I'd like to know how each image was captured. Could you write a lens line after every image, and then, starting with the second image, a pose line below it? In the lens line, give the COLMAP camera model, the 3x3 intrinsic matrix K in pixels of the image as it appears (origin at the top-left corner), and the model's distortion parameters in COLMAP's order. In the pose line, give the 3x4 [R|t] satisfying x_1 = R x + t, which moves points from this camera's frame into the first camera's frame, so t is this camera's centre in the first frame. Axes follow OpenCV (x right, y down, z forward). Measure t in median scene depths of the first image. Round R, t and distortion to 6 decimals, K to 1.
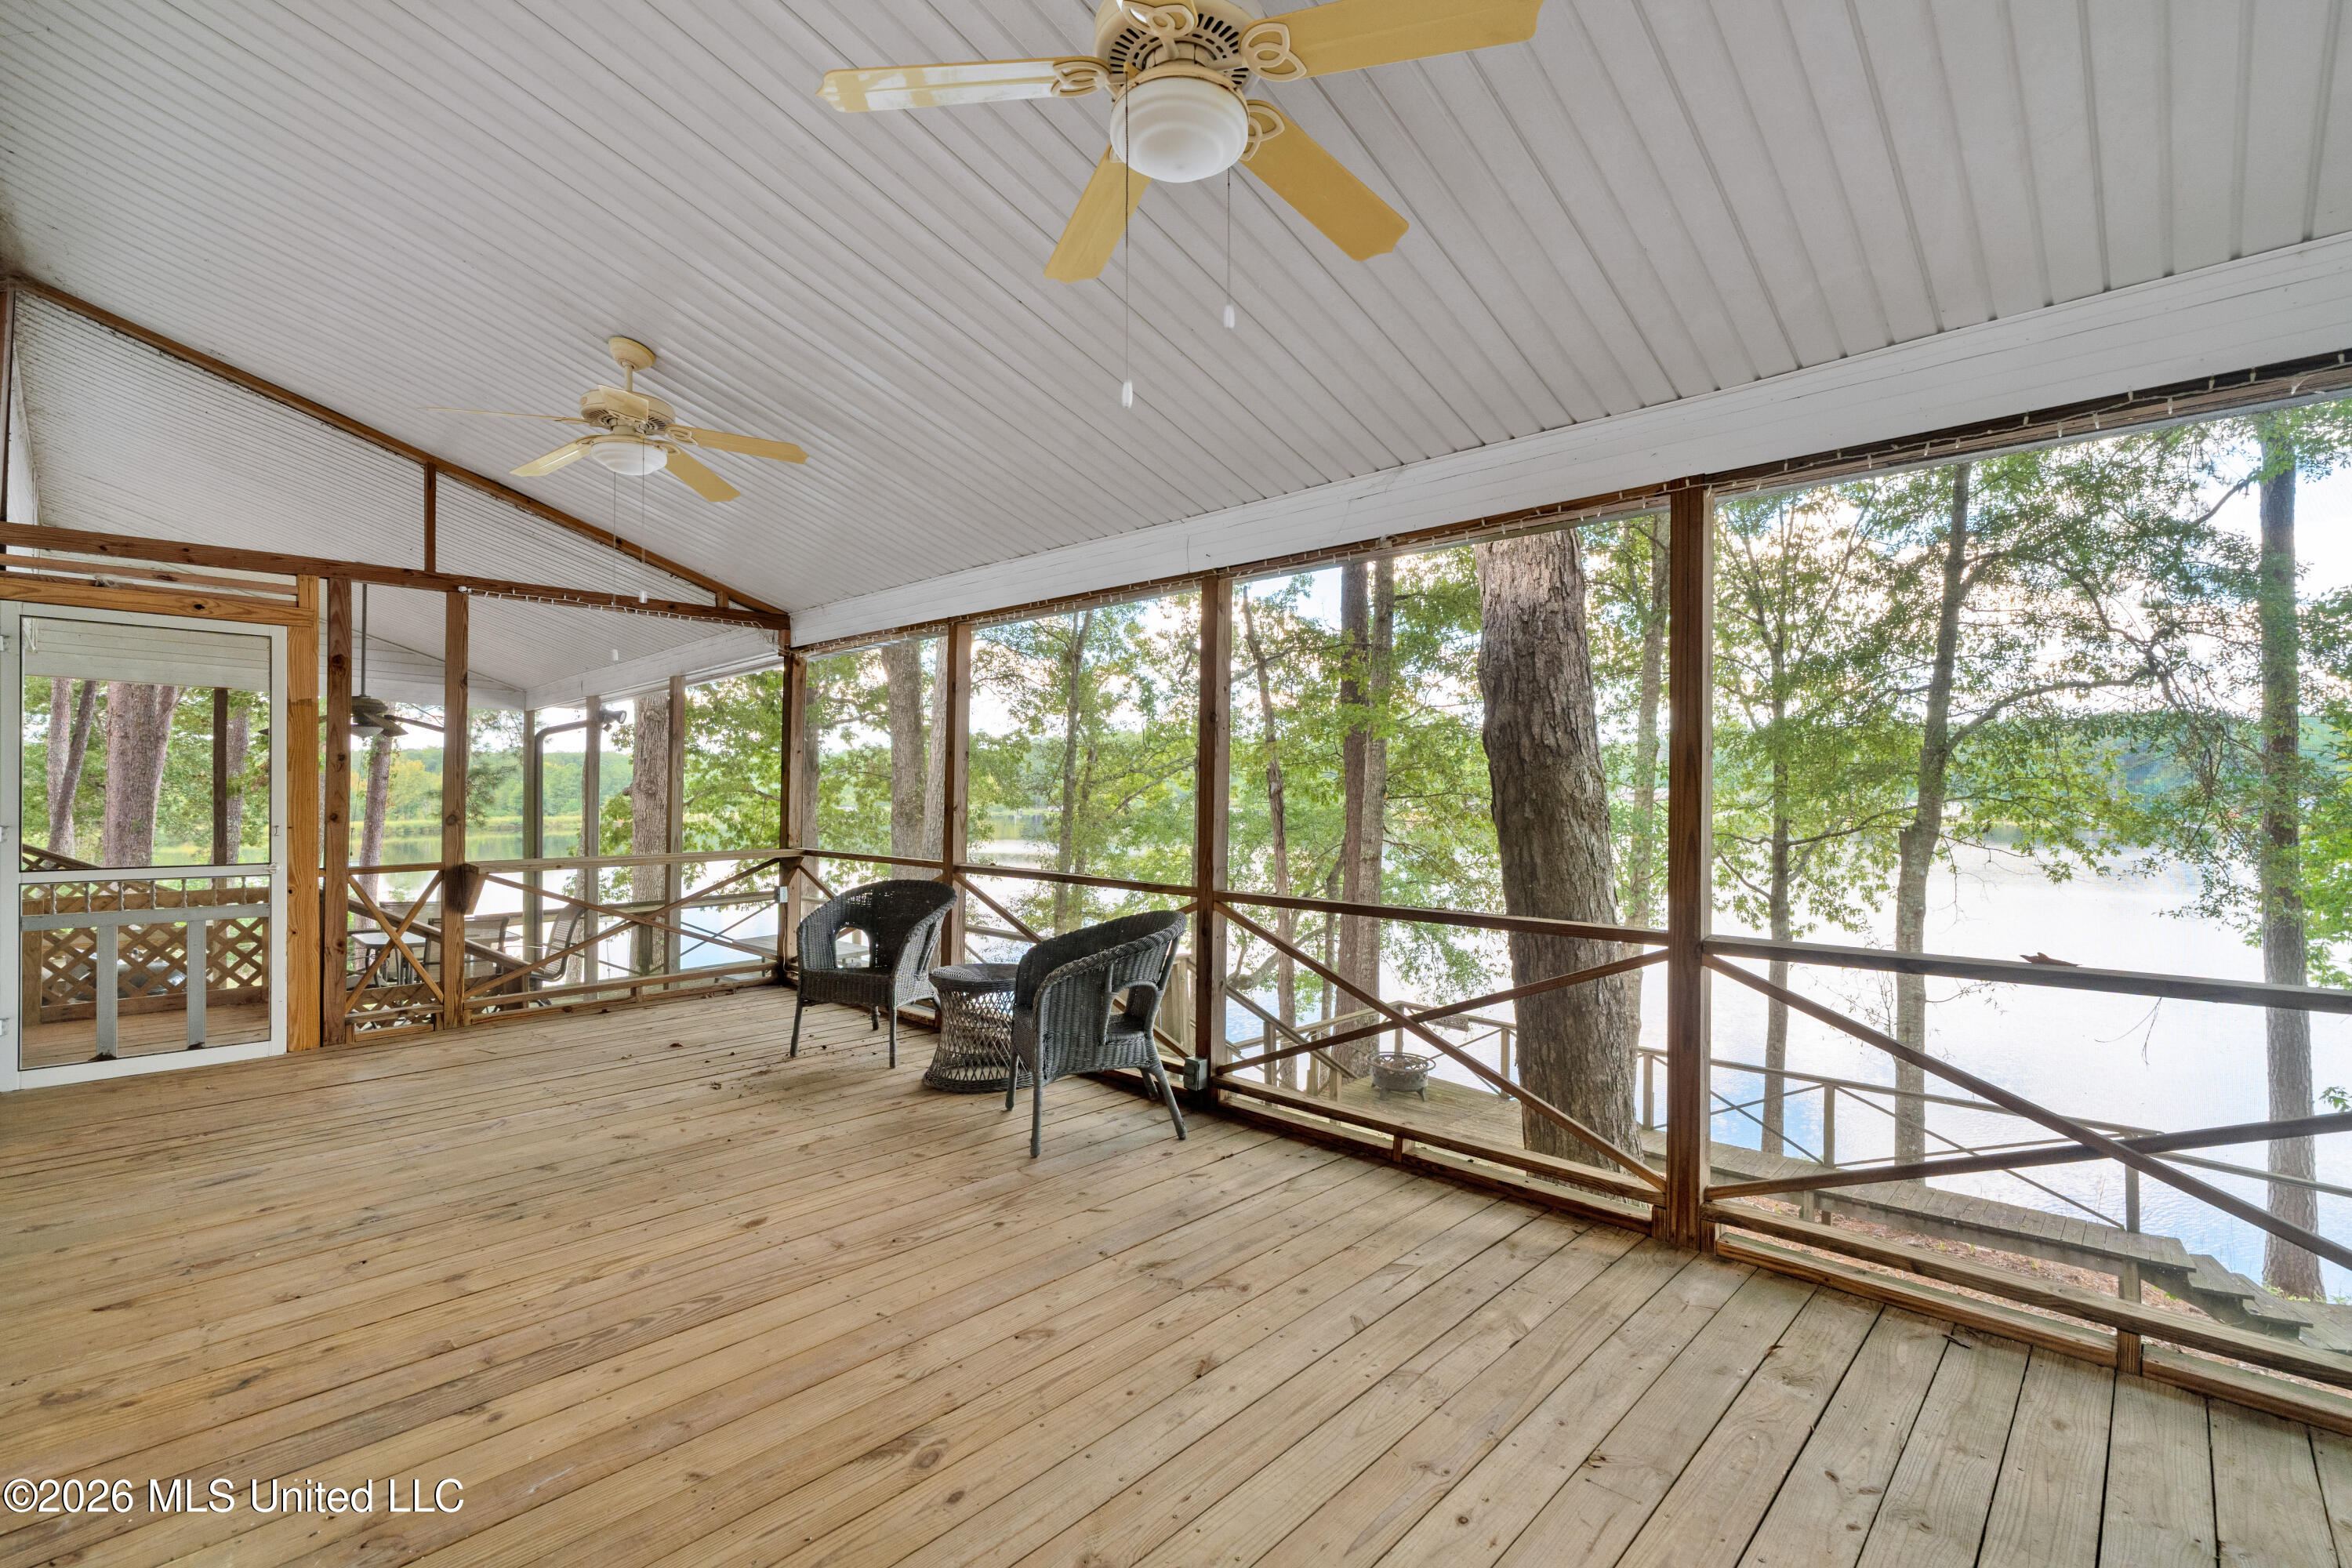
lens RADIAL K [[1063.0, 0, 1171.9], [0, 1063.0, 789.4], [0, 0, 1]] dist [0.000552, -0.000364]
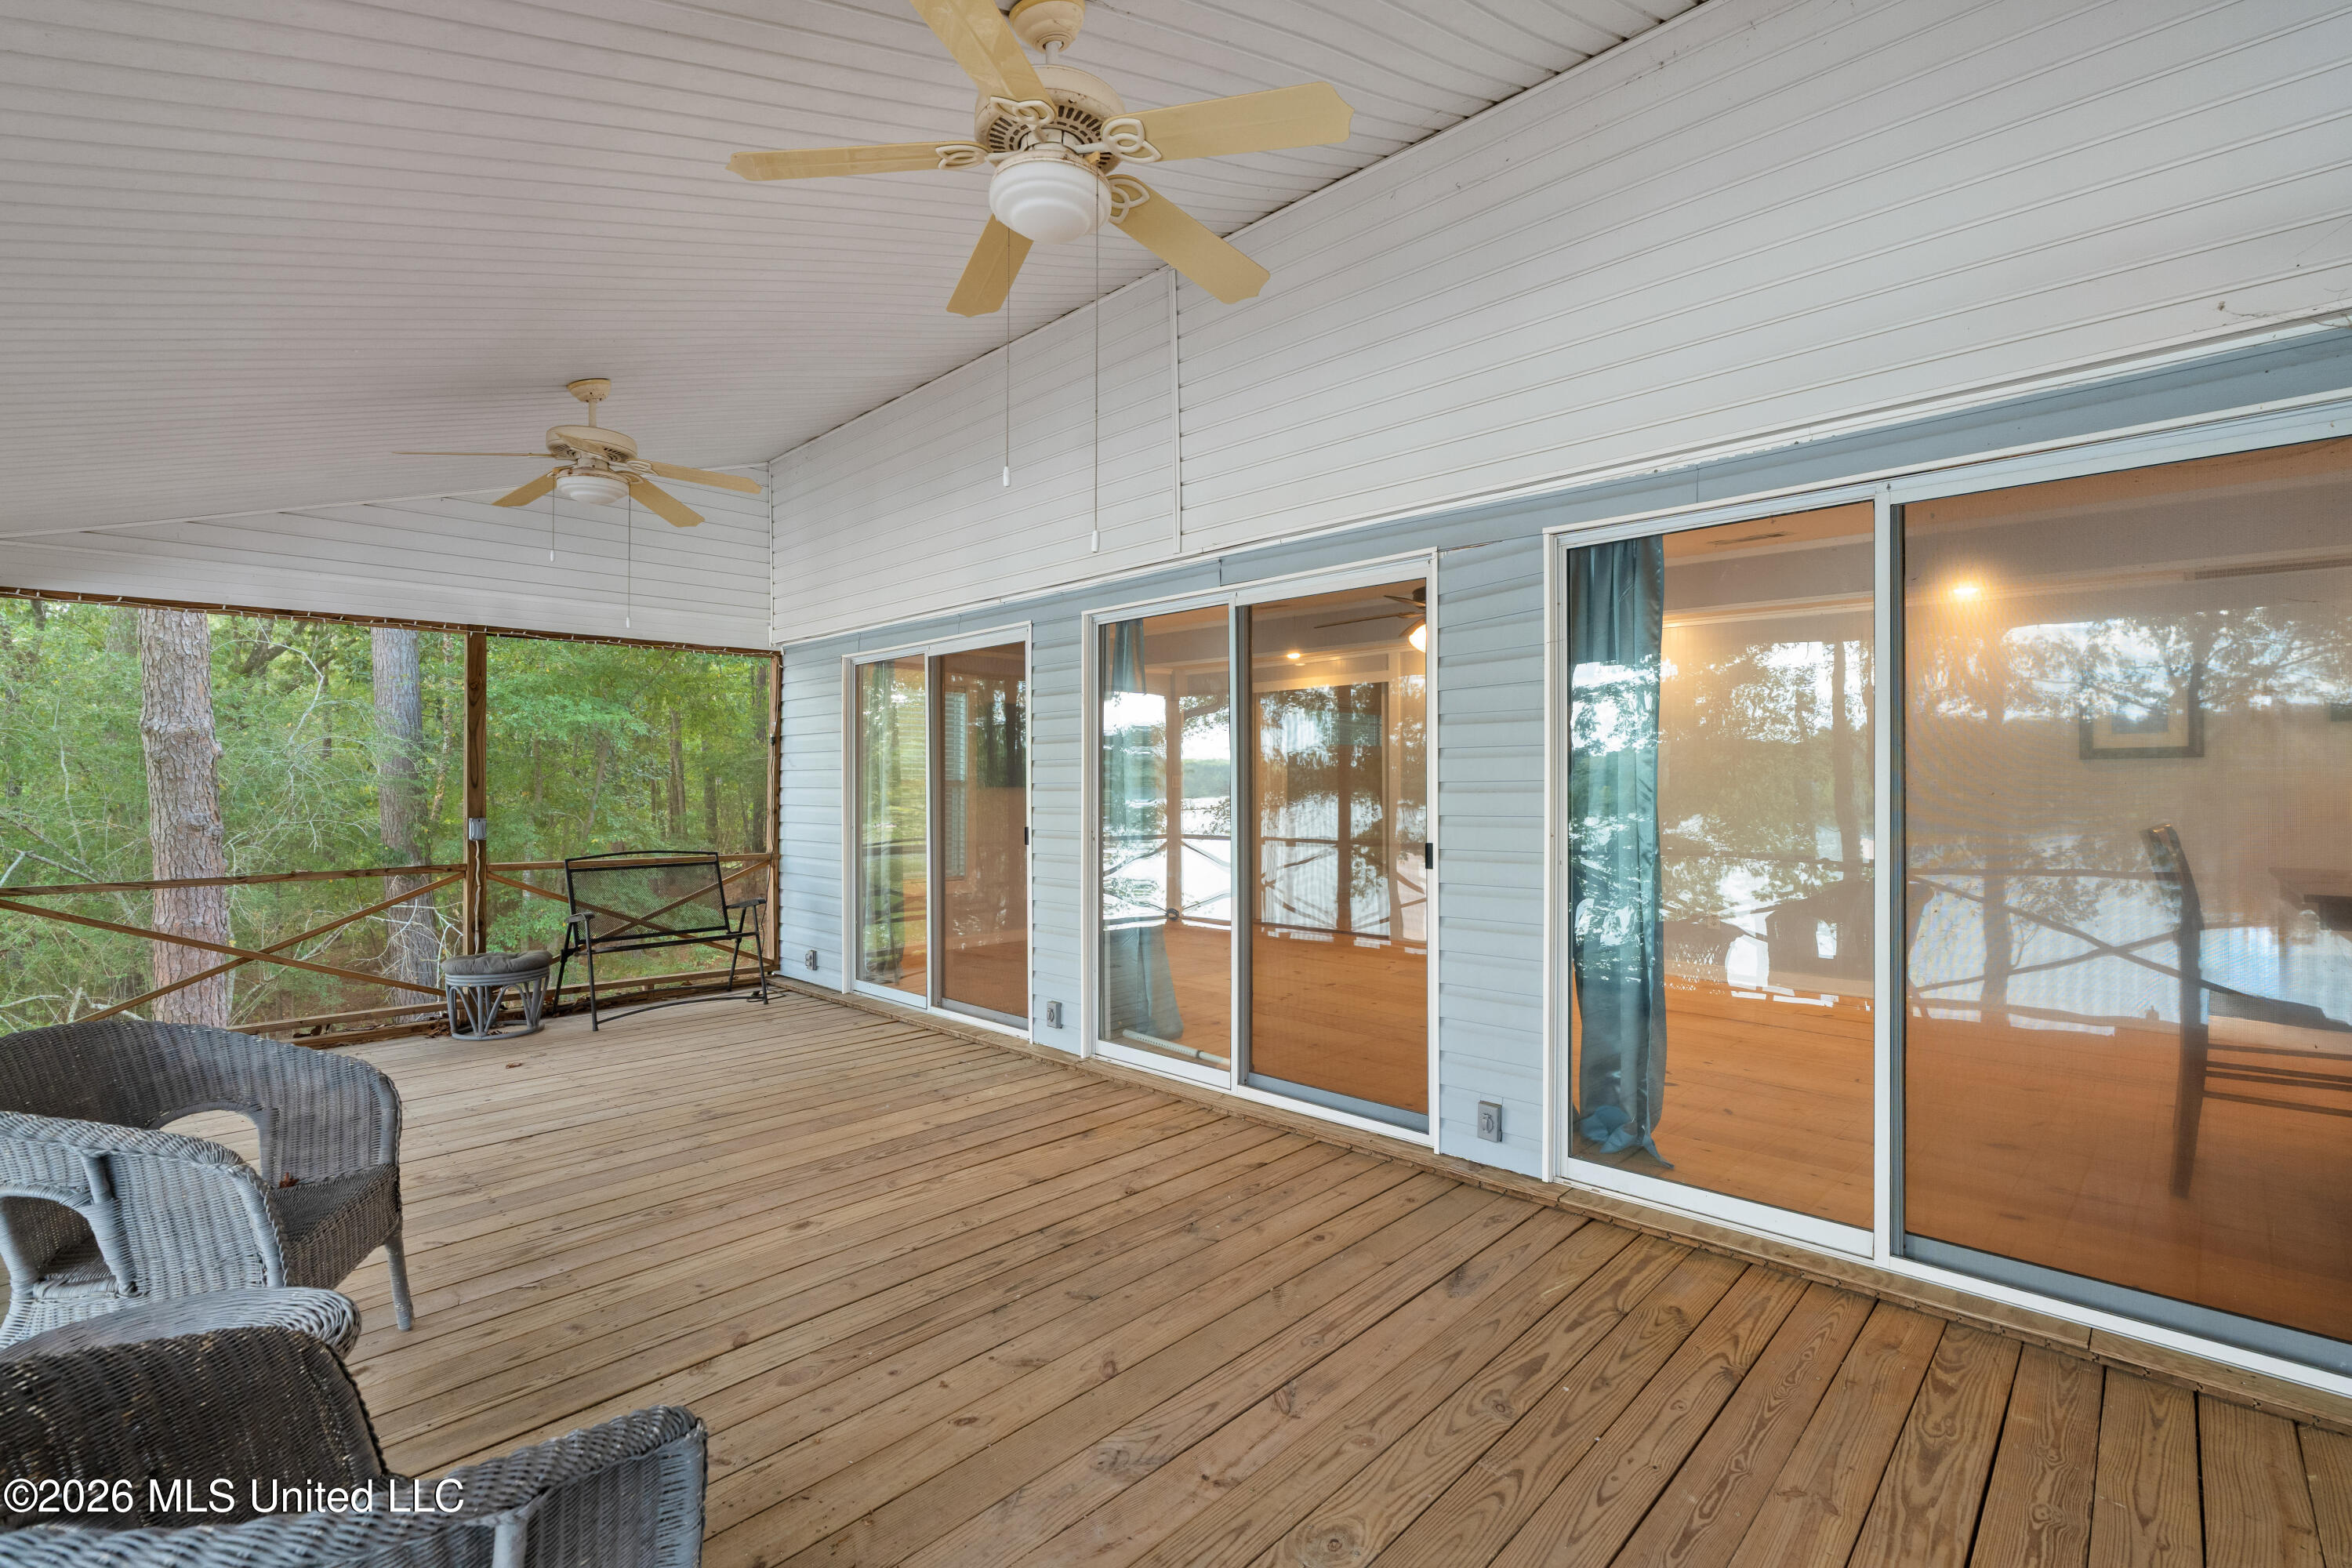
lens RADIAL K [[1063.0, 0, 1171.9], [0, 1063.0, 789.4], [0, 0, 1]] dist [0.000552, -0.000364]
pose [[-0.999993, -0.001691, -0.003402, -0.737314], [-0.001701, 0.999994, 0.003125, -0.009204], [0.003396, 0.003131, -0.999989, 2.002625]]
